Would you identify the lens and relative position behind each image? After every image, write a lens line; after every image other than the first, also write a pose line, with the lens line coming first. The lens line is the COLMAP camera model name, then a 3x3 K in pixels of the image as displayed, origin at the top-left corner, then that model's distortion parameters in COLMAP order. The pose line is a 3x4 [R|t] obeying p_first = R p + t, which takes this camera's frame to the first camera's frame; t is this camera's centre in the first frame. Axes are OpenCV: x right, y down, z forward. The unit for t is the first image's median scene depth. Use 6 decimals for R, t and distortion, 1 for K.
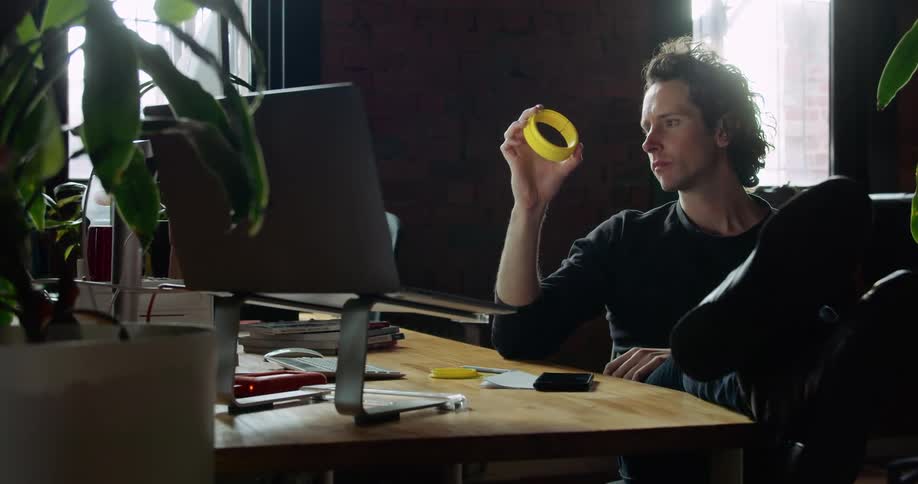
lens RADIAL K [[1390.0, 0, 459.0], [0, 1390.0, 242.0], [0, 0, 1]] dist [-0.037579, -0.008609]
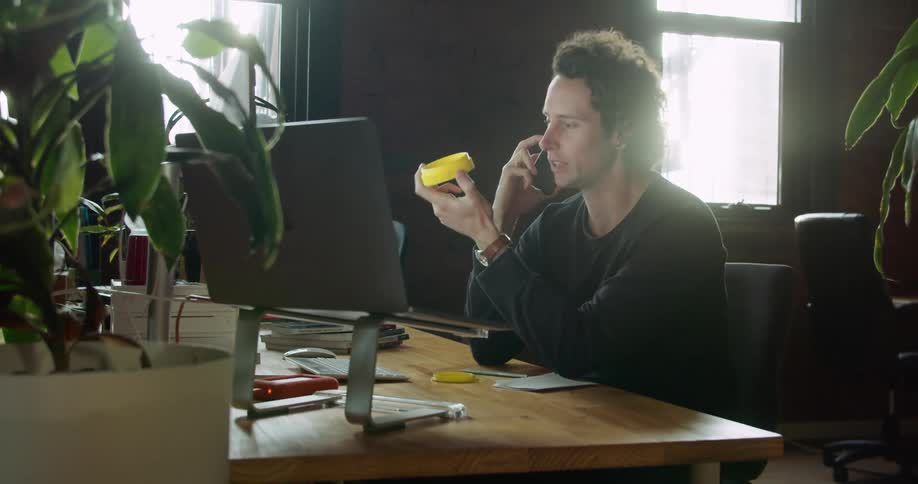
lens RADIAL K [[1170.6, 0, 459.0], [0, 1170.6, 242.0], [0, 0, 1]] dist [-0.078703, -0.016126]
pose [[0.999783, 0.020459, 0.003812, -0.006304], [-0.020471, 0.999786, 0.003014, -0.018655], [-0.003750, -0.003092, 0.999988, 0.081893]]
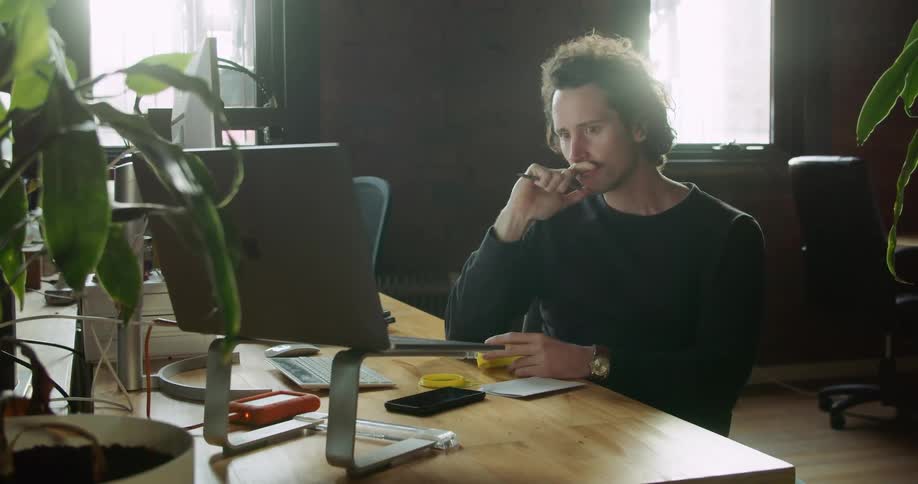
lens RADIAL K [[1168.2, 0, 459.0], [0, 1168.2, 242.0], [0, 0, 1]] dist [-0.079360, 0.027108]
pose [[0.999878, -0.006851, 0.014029, -0.003306], [0.005835, 0.997446, 0.071182, -0.085567], [-0.014481, -0.071091, 0.997365, 0.148045]]
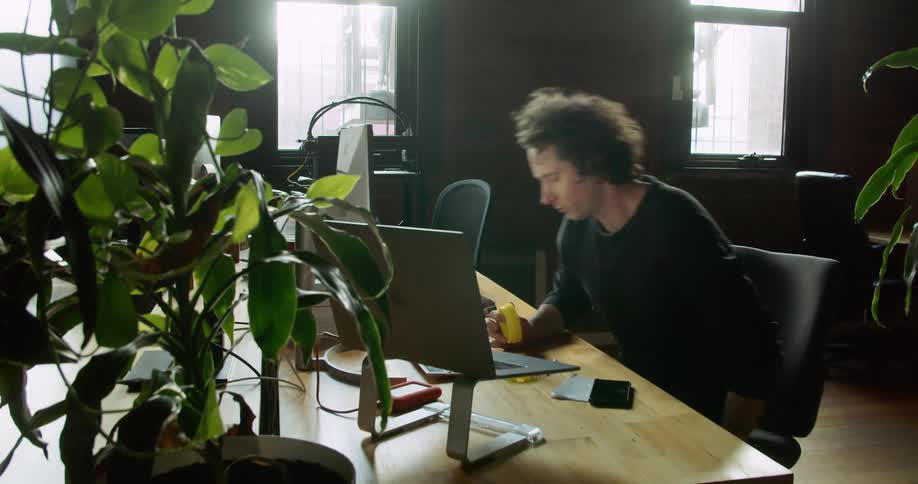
lens RADIAL K [[867.7, 0, 459.0], [0, 867.7, 242.0], [0, 0, 1]] dist [-0.119737, 0.002517]
pose [[0.996593, 0.023353, -0.079099, -0.012520], [-0.013287, 0.992009, 0.125468, -0.172245], [0.081397, -0.123989, 0.988939, 0.158805]]
